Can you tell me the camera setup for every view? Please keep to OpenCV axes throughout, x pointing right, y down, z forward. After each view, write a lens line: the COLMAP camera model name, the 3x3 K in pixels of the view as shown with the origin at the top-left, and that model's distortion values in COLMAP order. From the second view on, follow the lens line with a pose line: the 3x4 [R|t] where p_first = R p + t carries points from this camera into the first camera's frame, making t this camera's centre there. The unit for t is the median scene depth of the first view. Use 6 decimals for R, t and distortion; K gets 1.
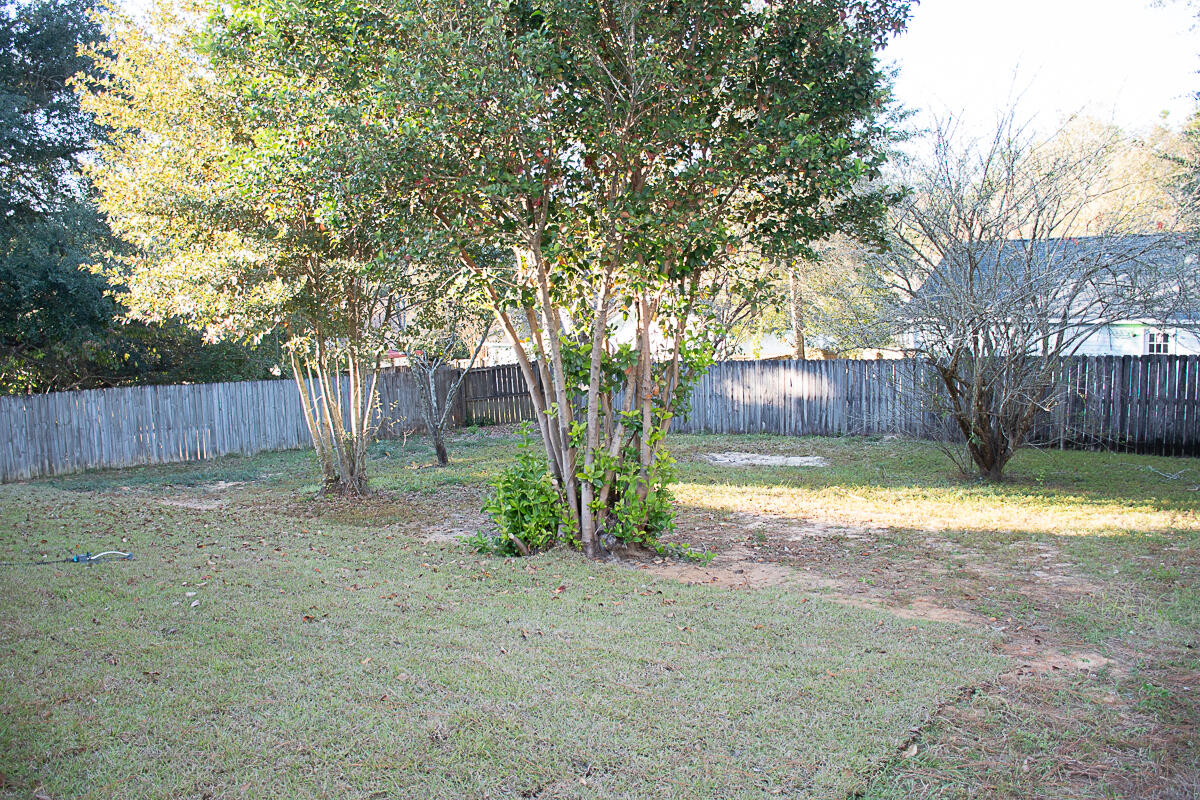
lens RADIAL K [[998.5, 0, 600.0], [0, 998.5, 400.0], [0, 0, 1]] dist [-0.134700, 0.130945]
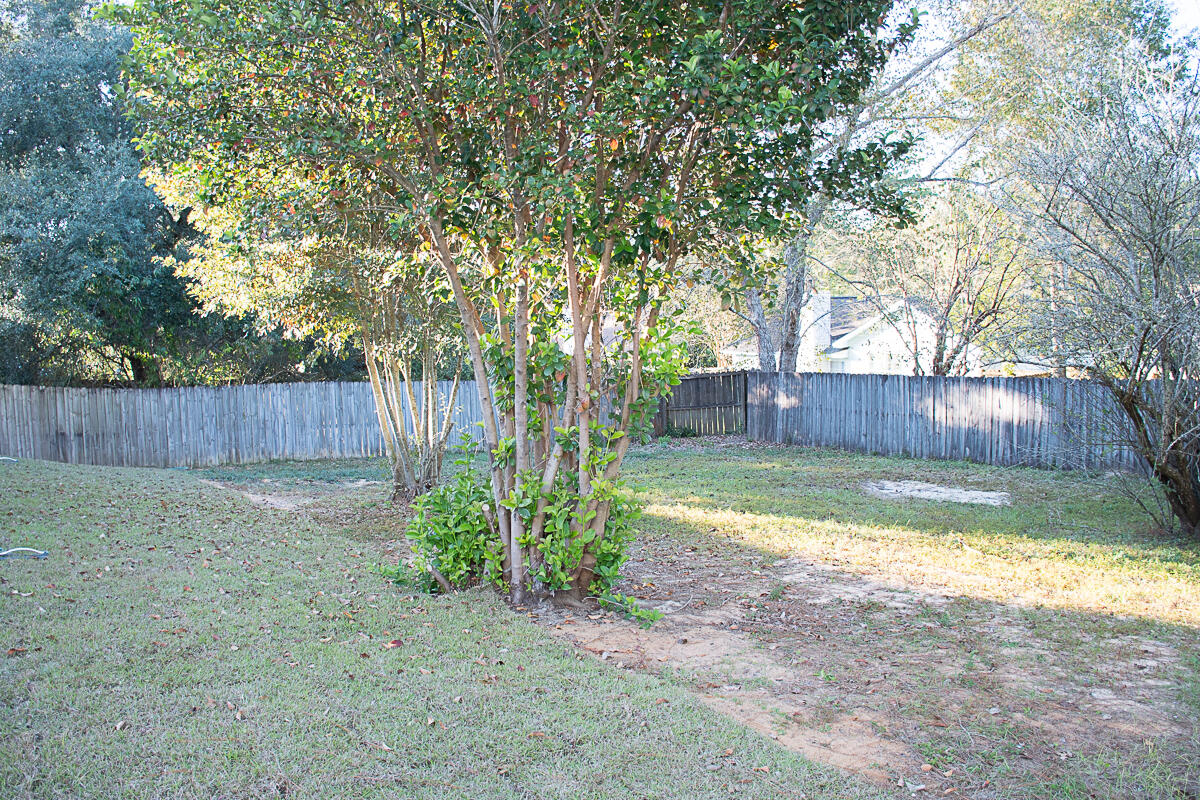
lens RADIAL K [[998.5, 0, 600.0], [0, 998.5, 400.0], [0, 0, 1]] dist [-0.134700, 0.130945]
pose [[0.955312, 0.038720, -0.293053, 0.119192], [-0.041490, 0.999134, -0.003241, -0.003902], [0.292673, 0.015255, 0.956091, 0.096122]]
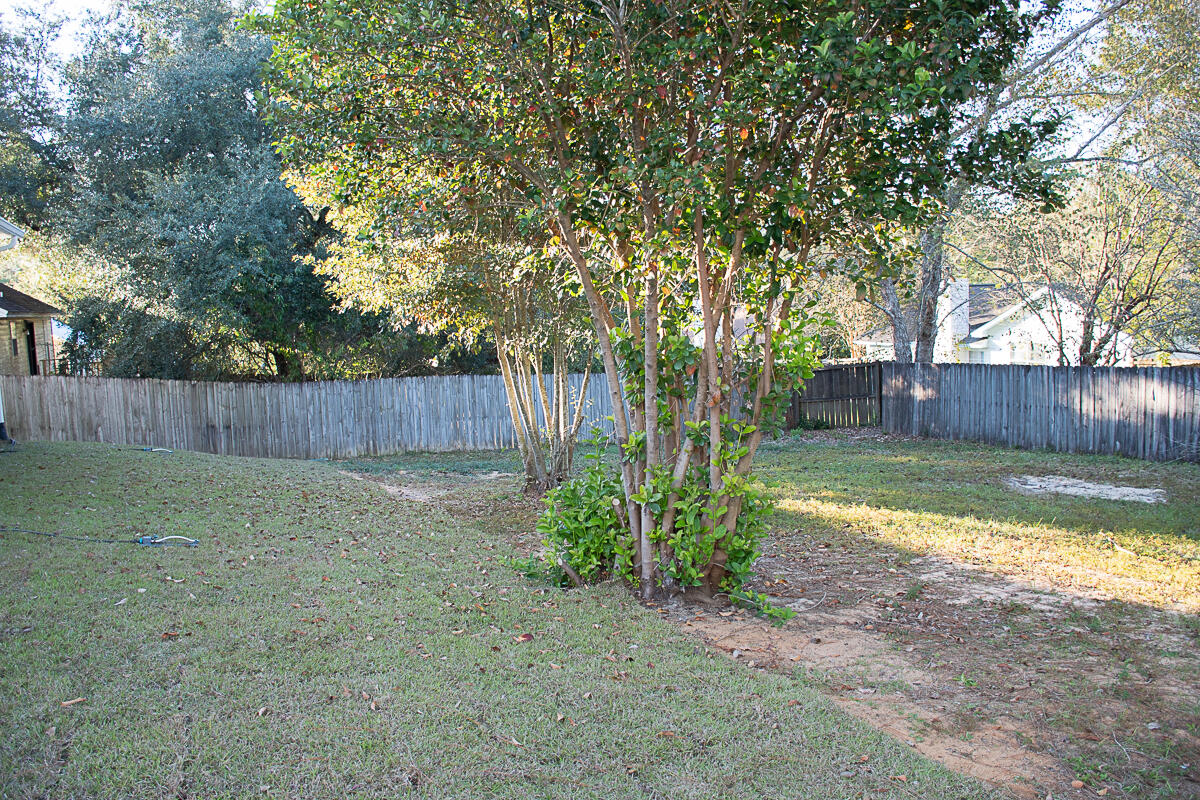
lens RADIAL K [[998.5, 0, 600.0], [0, 998.5, 400.0], [0, 0, 1]] dist [-0.134700, 0.130945]
pose [[0.909097, 0.038955, -0.414759, 0.118173], [-0.038136, 0.999220, 0.010261, -0.004683], [0.414835, 0.006489, 0.909873, 0.098934]]
